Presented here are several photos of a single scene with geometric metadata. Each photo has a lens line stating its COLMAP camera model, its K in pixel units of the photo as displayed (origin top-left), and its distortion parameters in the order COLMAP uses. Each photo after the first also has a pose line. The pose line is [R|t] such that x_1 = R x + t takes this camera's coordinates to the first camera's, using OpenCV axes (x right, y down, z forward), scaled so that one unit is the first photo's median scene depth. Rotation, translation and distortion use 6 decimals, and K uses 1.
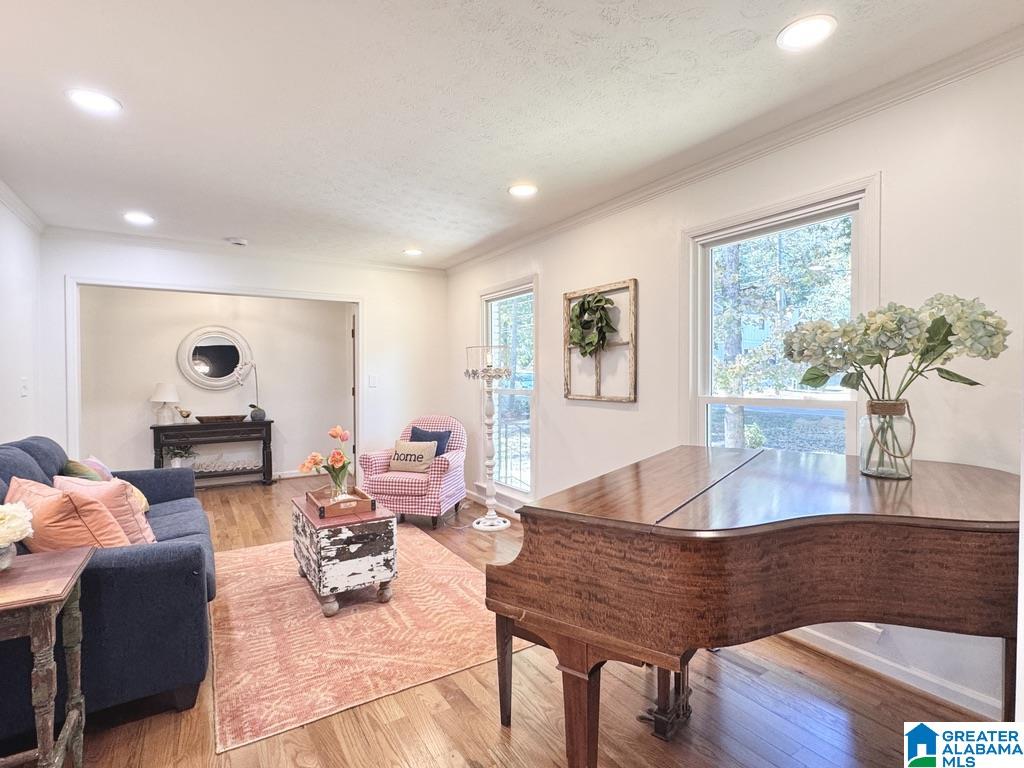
lens RADIAL K [[512.0, 0, 508.0], [0, 512.0, 383.1], [0, 0, 1]] dist [0.002372, -0.001915]
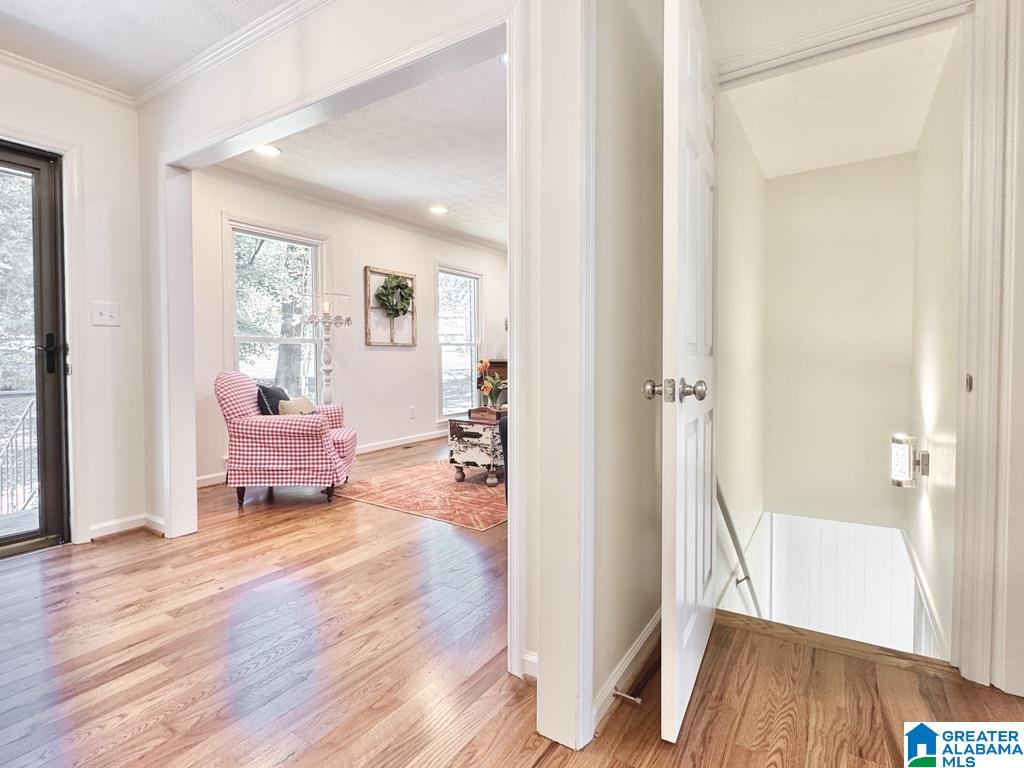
lens RADIAL K [[512.0, 0, 511.2], [0, 512.0, 377.7], [0, 0, 1]] dist [0.002372, -0.001915]
pose [[-0.431852, -0.028701, 0.901488, -1.133111], [0.019091, 0.998979, 0.040950, 0.060773], [-0.901742, 0.034895, -0.430863, 1.120665]]
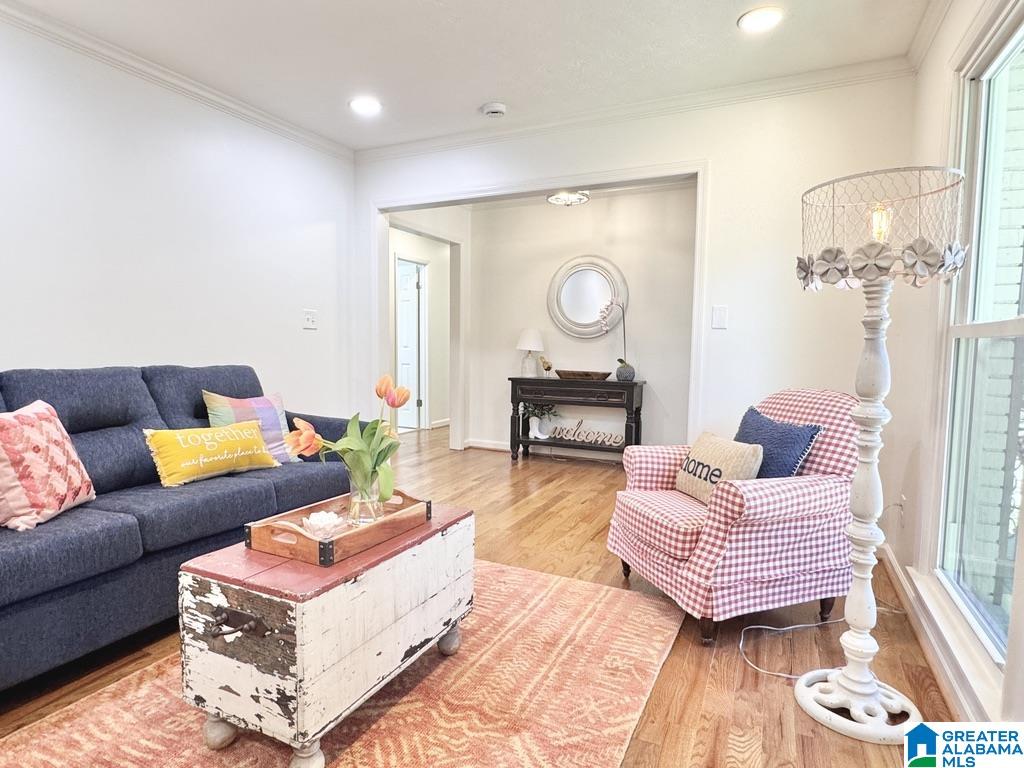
lens RADIAL K [[573.6, 0, 505.9], [0, 573.6, 384.6], [0, 0, 1]] dist [-0.002903, -0.001273]
pose [[0.535029, 0.072594, -0.841709, 0.155594], [-0.027237, 0.997266, 0.068697, 0.038428], [0.844395, -0.013830, 0.535543, 0.604414]]
